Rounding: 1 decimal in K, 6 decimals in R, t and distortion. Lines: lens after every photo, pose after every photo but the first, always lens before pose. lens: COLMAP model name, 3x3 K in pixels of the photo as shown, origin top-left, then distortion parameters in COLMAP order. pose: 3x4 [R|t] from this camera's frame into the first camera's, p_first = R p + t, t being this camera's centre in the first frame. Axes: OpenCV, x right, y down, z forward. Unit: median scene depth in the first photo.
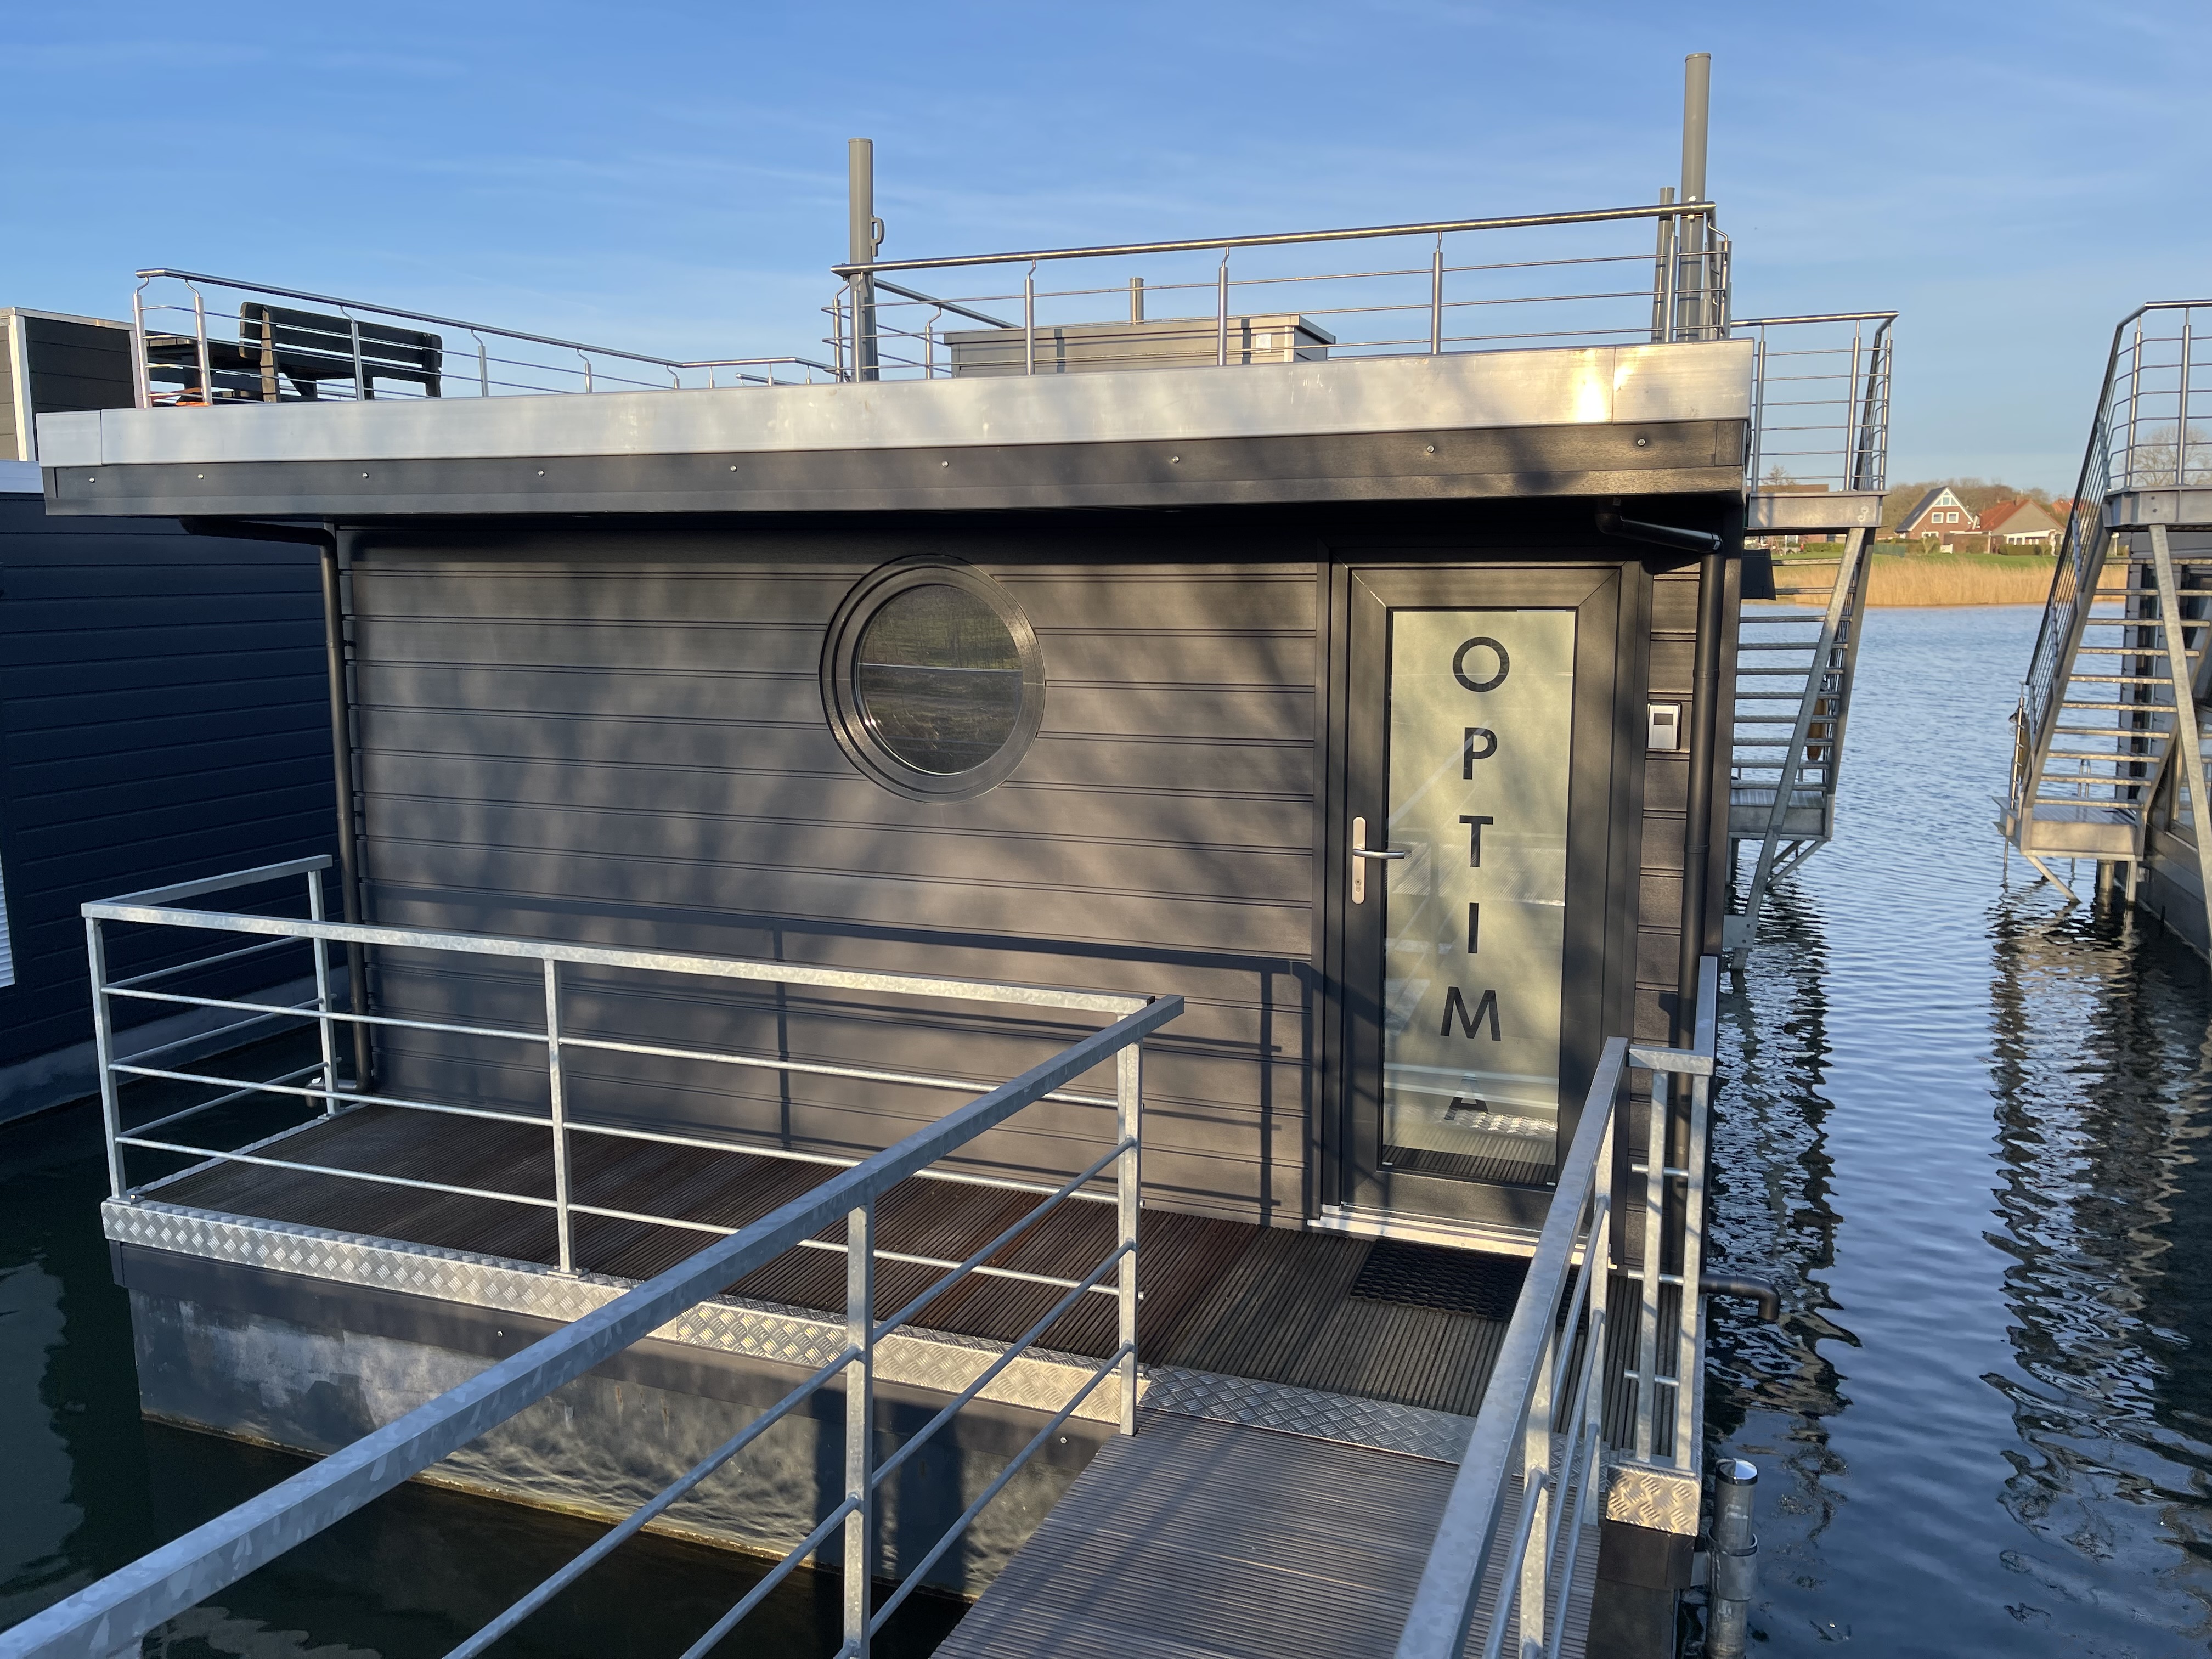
lens RADIAL K [[1654.7, 0, 1113.3], [0, 1654.7, 825.8], [0, 0, 1]] dist [-0.008280, -0.005032]
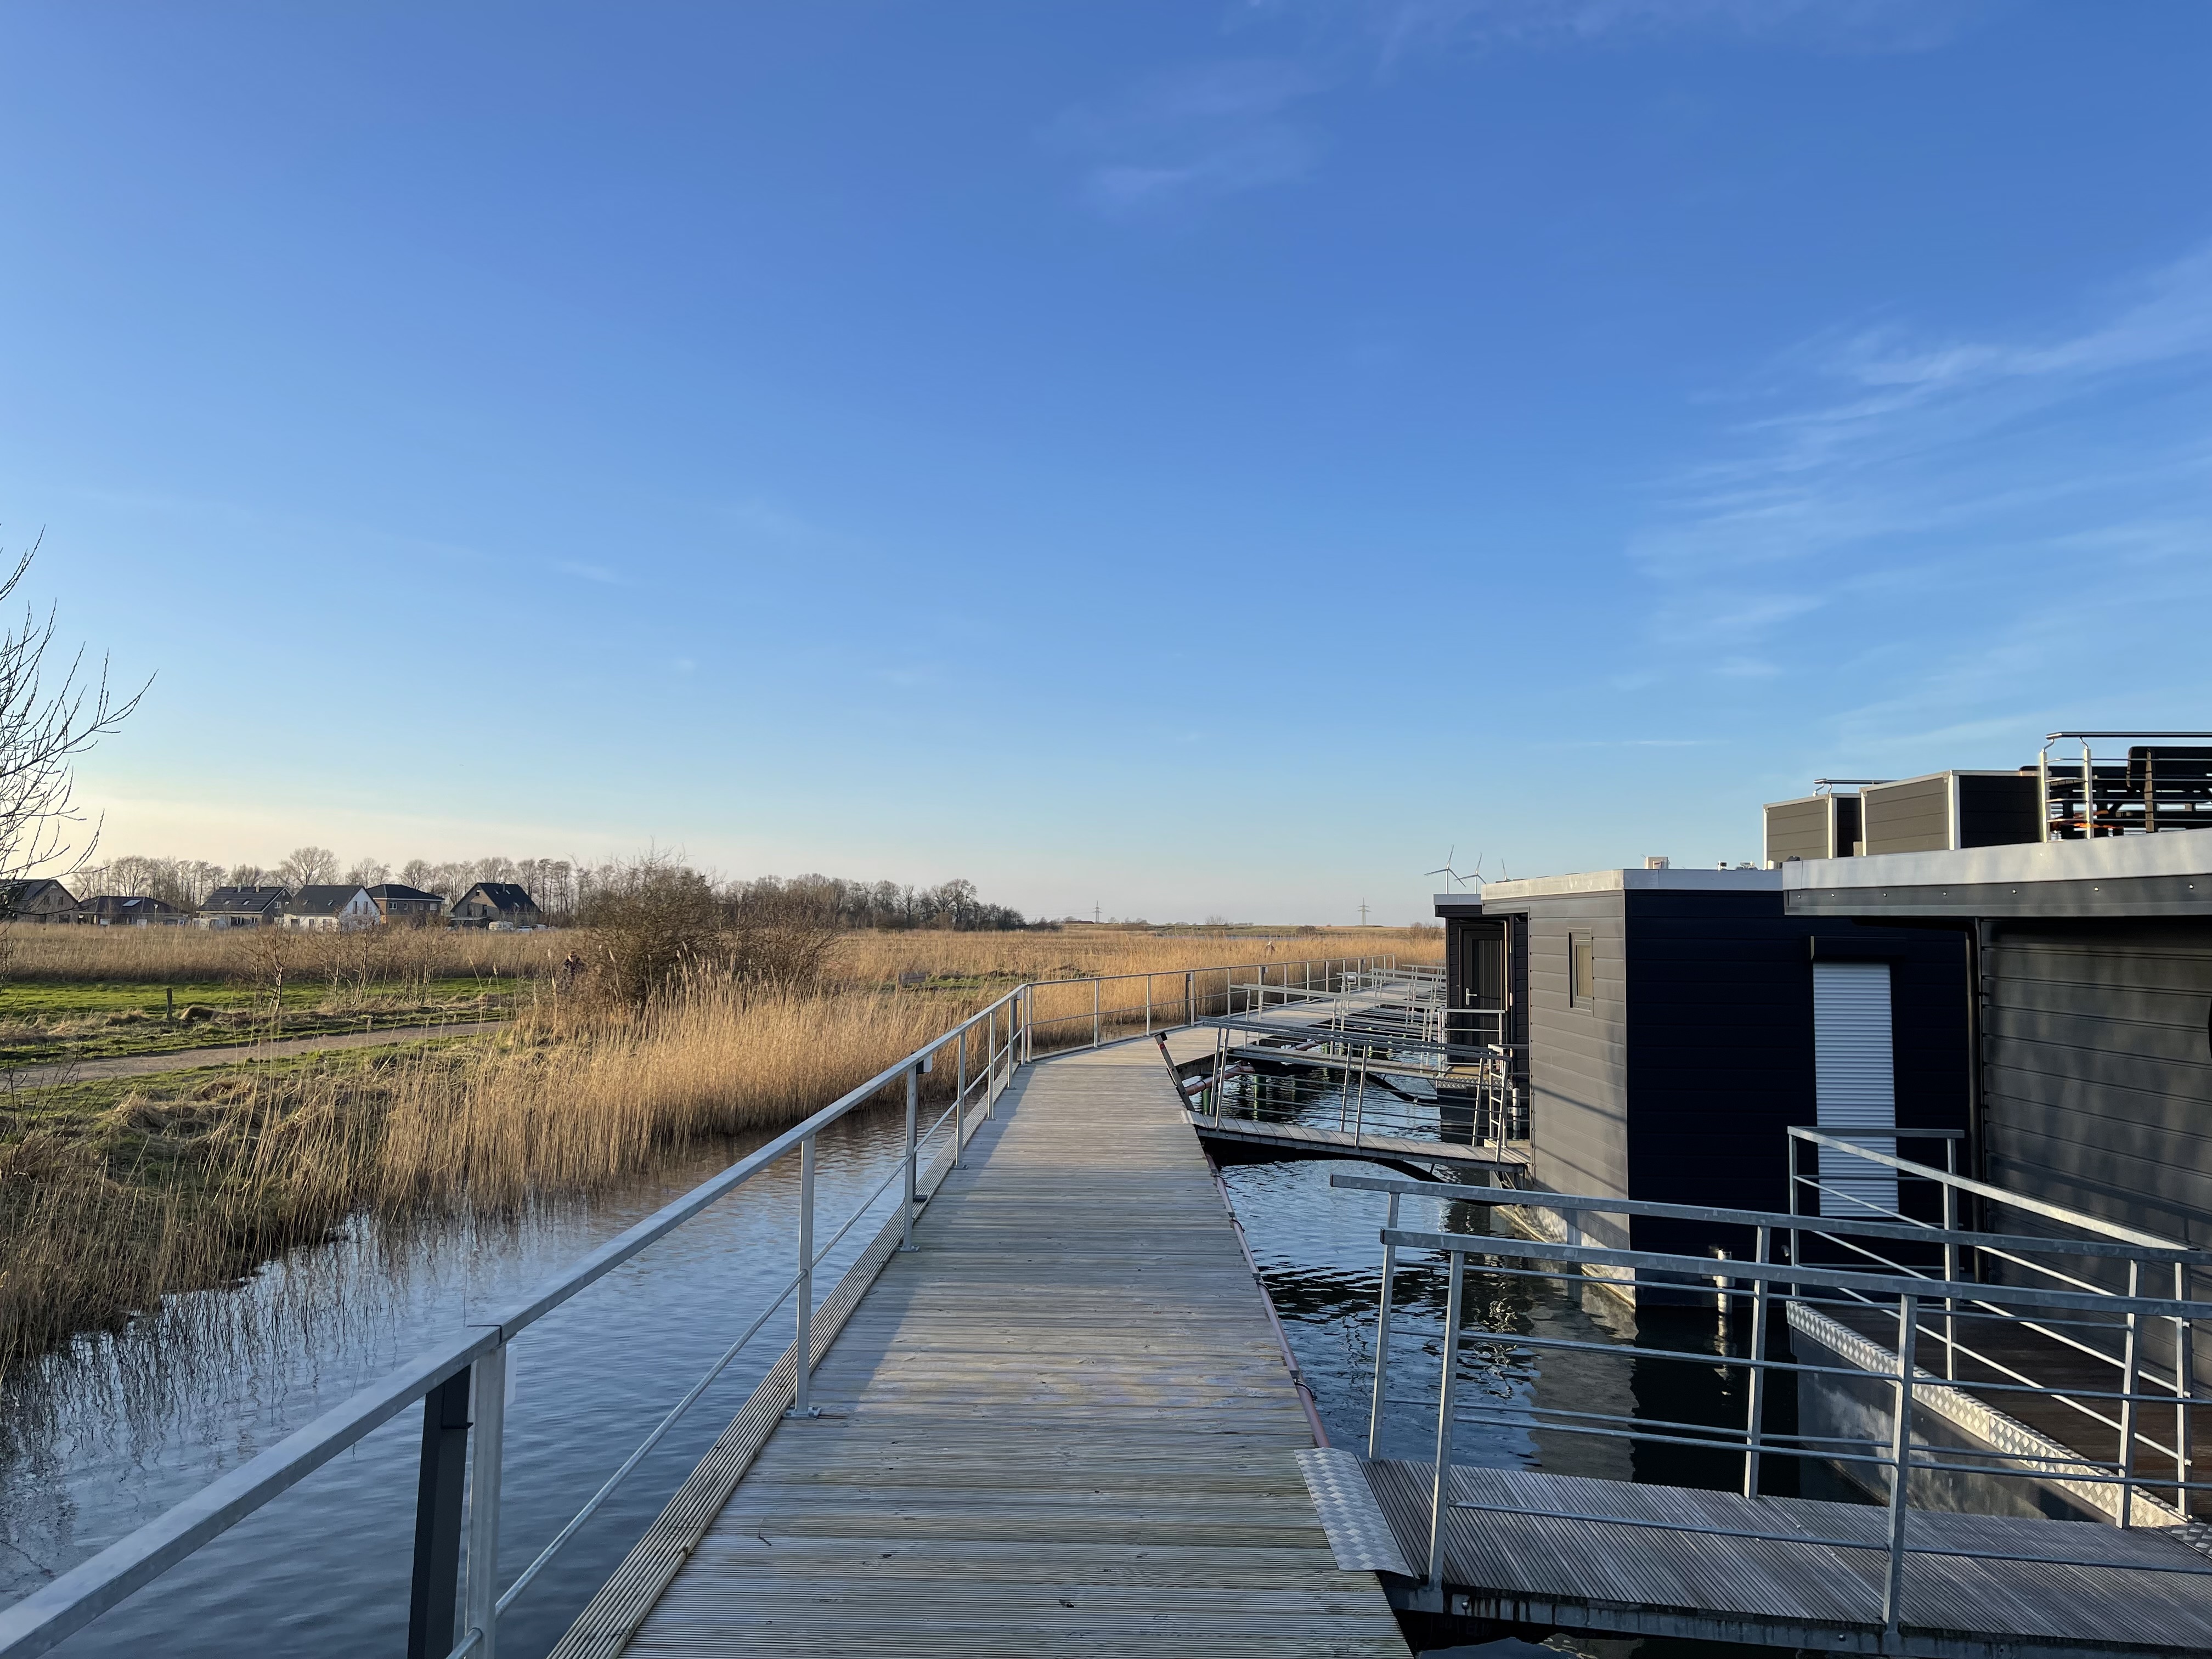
lens RADIAL K [[1654.7, 0, 1104.2], [0, 1654.7, 826.2], [0, 0, 1]] dist [-0.008280, -0.005032]
pose [[0.324588, -0.050750, -0.944493, 0.773208], [-0.159979, 0.981227, -0.107702, 0.035394], [0.932228, 0.186058, 0.310375, -0.291840]]
